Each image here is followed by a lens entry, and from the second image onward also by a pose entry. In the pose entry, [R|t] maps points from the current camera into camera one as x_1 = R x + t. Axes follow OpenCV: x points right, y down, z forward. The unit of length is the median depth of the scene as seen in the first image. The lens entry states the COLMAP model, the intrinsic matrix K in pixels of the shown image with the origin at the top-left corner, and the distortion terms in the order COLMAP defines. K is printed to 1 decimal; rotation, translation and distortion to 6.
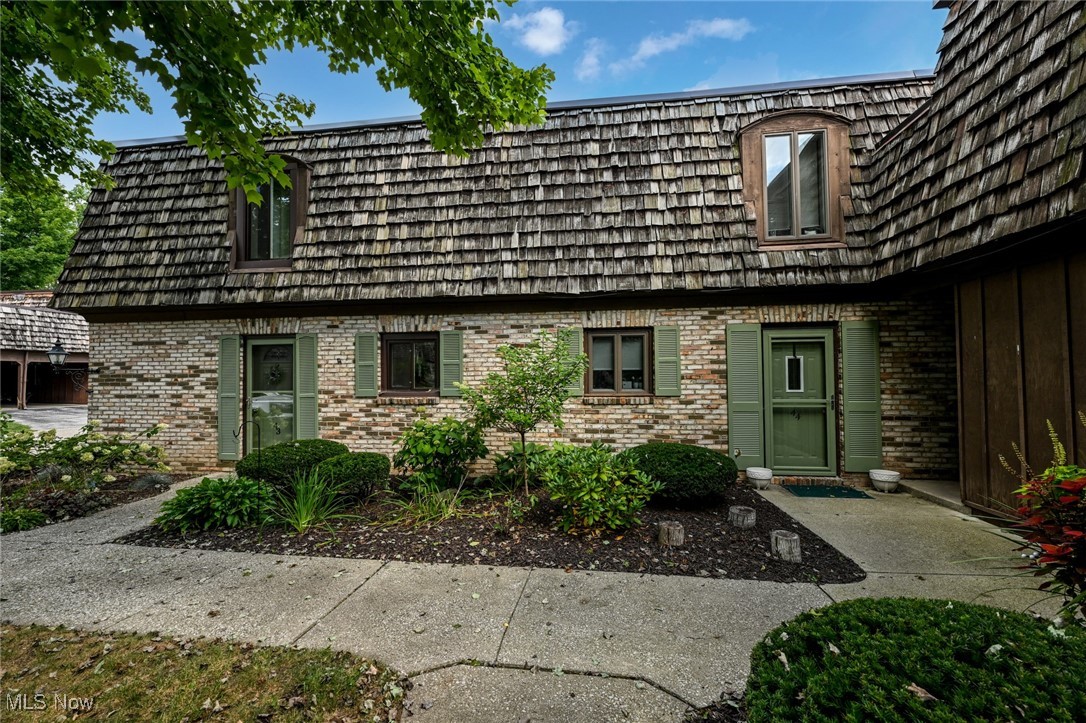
lens RADIAL K [[434.8, 0, 541.2], [0, 434.8, 362.5], [0, 0, 1]] dist [-0.003298, -0.000018]
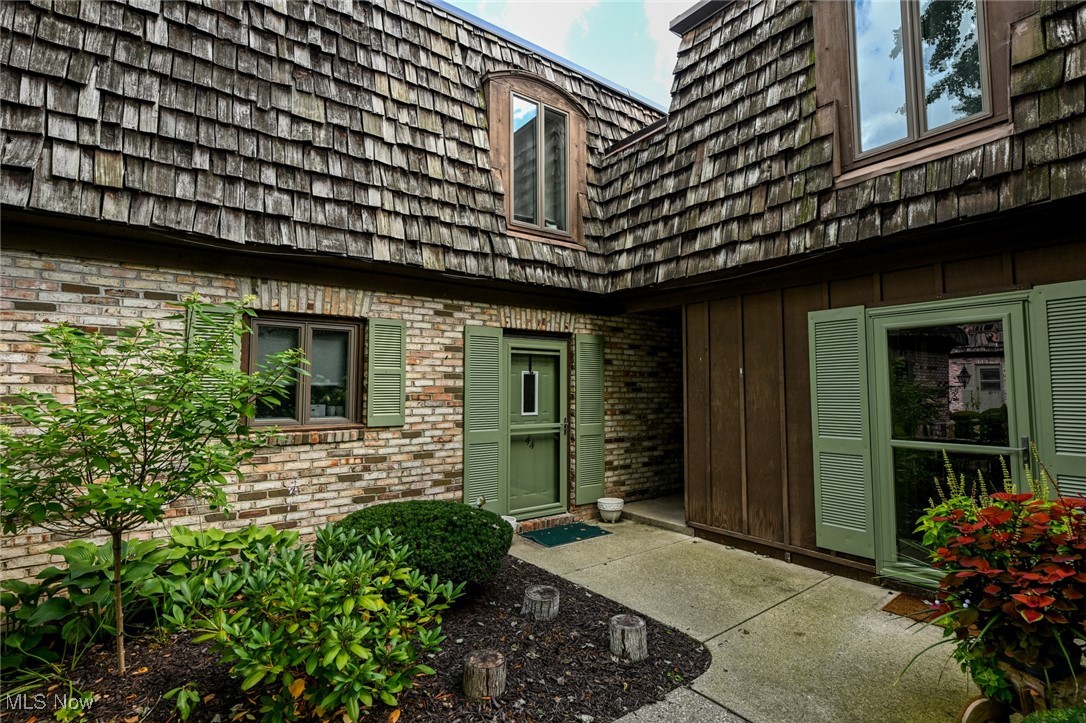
lens RADIAL K [[524.2, 0, 541.4], [0, 524.2, 359.5], [0, 0, 1]] dist [-0.002545, -0.000090]
pose [[0.716657, 0.046653, 0.695864, -0.094926], [-0.026756, 0.998865, -0.039411, 0.001720], [-0.696913, 0.009626, 0.717091, 0.281156]]
